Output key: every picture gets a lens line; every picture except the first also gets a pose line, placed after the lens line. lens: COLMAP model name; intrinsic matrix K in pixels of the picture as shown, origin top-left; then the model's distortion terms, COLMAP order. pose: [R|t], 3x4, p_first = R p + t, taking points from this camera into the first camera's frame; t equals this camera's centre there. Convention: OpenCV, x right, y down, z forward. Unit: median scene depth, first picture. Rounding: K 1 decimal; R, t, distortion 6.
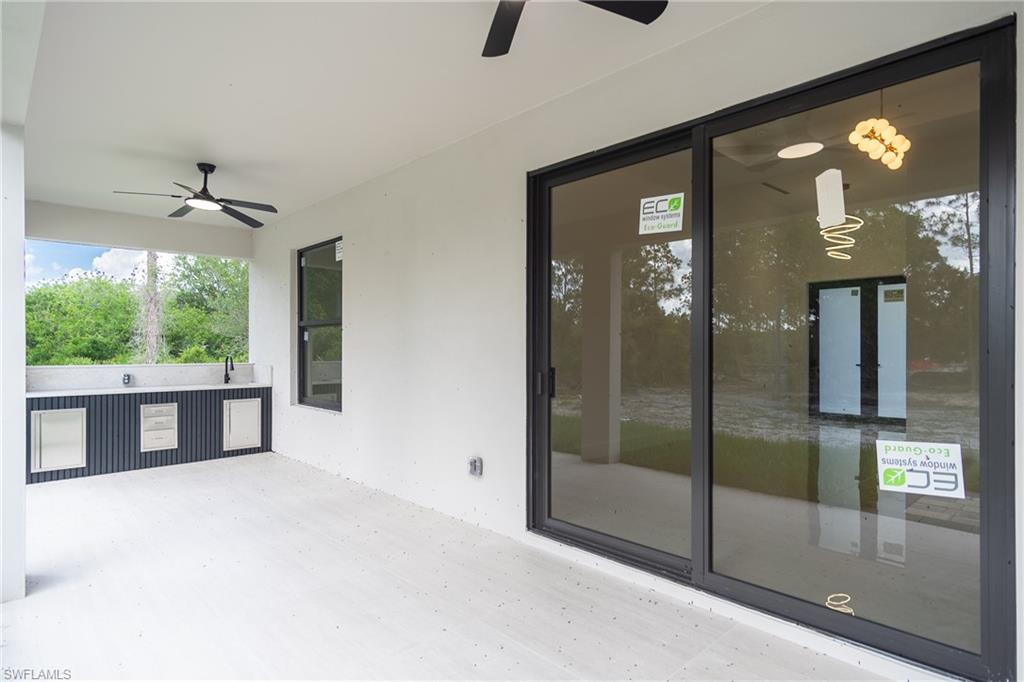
lens RADIAL K [[538.4, 0, 511.0], [0, 538.4, 345.4], [0, 0, 1]] dist [-0.001552, 0.000855]
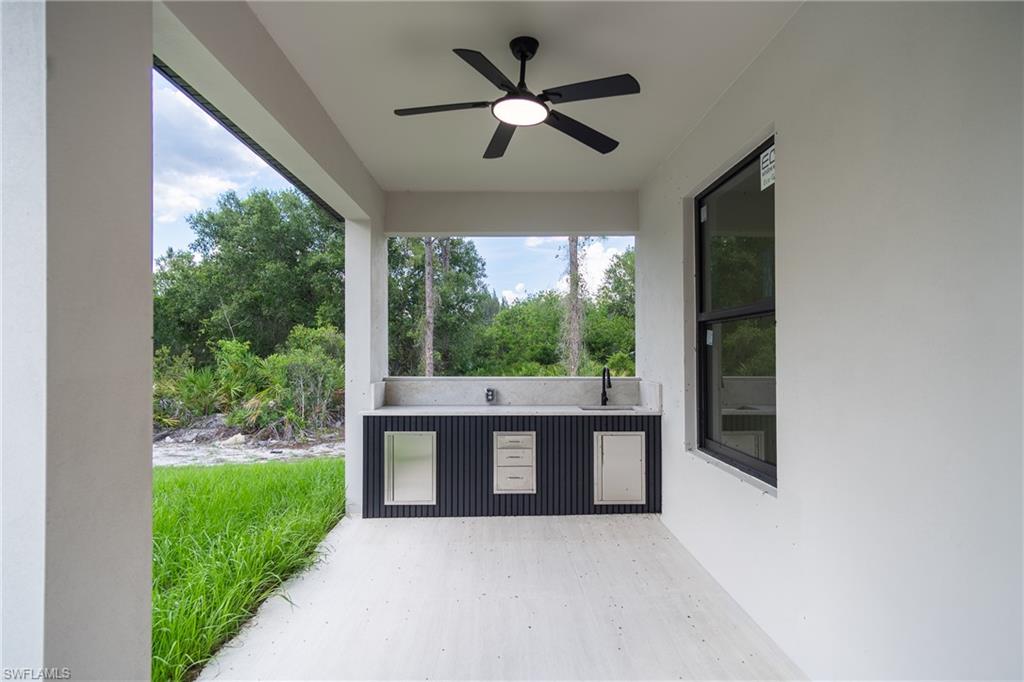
lens RADIAL K [[538.4, 0, 511.0], [0, 538.4, 345.4], [0, 0, 1]] dist [-0.001552, 0.000855]
pose [[0.732344, -0.010532, -0.680853, -0.134602], [0.003683, 0.999927, -0.011505, -0.002326], [0.680925, 0.005918, 0.732329, 0.409791]]
